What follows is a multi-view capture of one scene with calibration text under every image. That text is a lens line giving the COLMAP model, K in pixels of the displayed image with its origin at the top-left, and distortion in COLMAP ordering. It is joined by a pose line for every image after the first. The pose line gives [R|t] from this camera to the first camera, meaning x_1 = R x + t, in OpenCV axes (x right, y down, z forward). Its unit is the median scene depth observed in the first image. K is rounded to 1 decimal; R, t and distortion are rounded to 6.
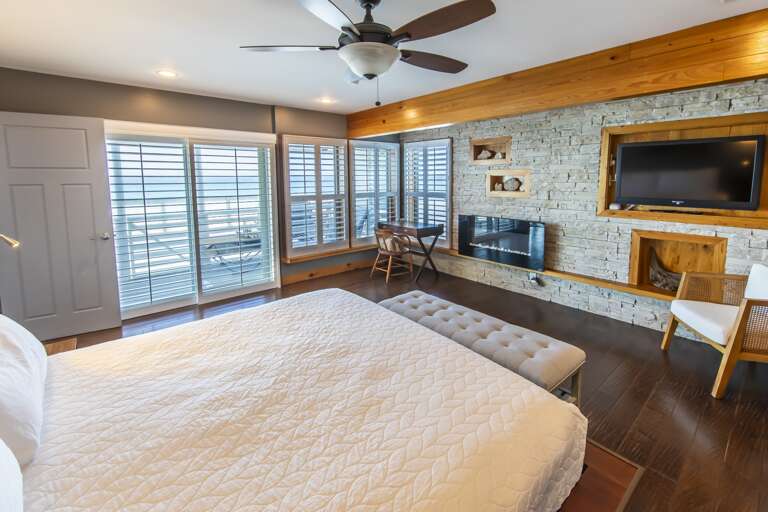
lens RADIAL K [[320.3, 0, 384.0], [0, 320.3, 256.0], [0, 0, 1]] dist [0.000527, 0.000132]
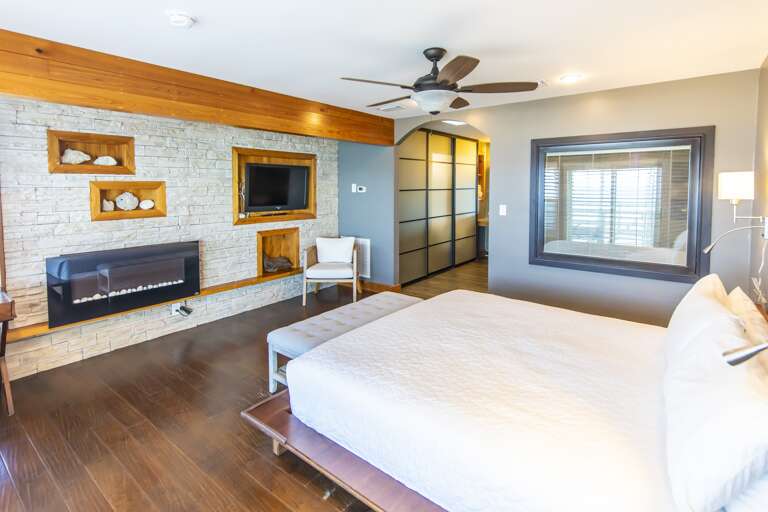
lens RADIAL K [[381.8, 0, 384.0], [0, 381.8, 256.0], [0, 0, 1]] dist [-0.001106, -0.000107]
pose [[-0.212989, -0.173031, 0.961611, -0.715540], [0.233923, 0.946540, 0.222131, -0.195551], [-0.948639, 0.272254, -0.161127, 0.750596]]
